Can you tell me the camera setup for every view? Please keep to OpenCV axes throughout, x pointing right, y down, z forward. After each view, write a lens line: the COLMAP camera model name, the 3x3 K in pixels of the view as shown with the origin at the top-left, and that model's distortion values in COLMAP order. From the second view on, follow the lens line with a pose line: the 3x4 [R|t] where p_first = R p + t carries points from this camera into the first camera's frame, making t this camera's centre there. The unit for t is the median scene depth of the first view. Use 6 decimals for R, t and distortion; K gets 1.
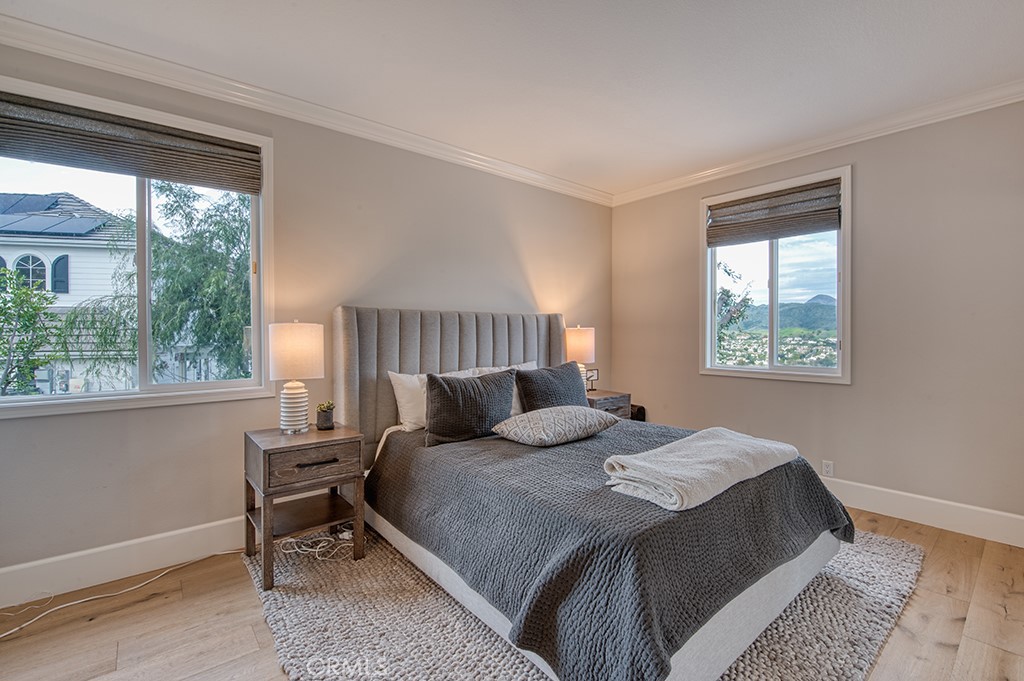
lens RADIAL K [[445.7, 0, 512.0], [0, 445.7, 340.5], [0, 0, 1]] dist [-0.000102, 0.000118]
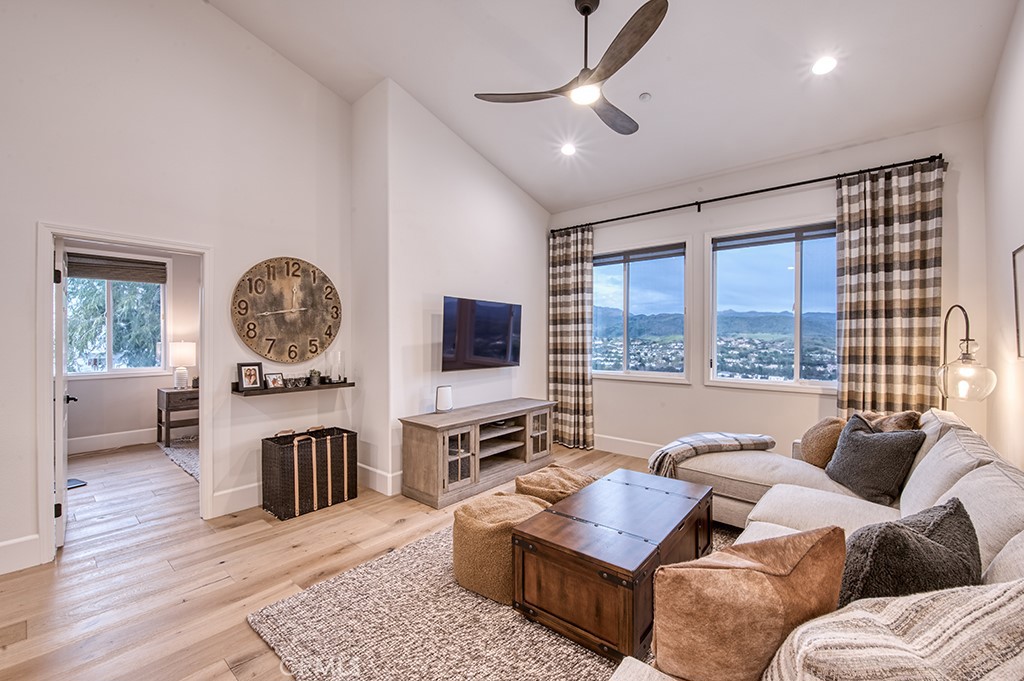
lens RADIAL K [[425.7, 0, 512.0], [0, 425.7, 340.5], [0, 0, 1]] dist [-0.001527, -0.000295]
pose [[0.986090, -0.000341, 0.166212, 0.206286], [0.002516, 0.999914, -0.012873, -0.004048], [-0.166193, 0.013112, 0.986006, -0.361131]]
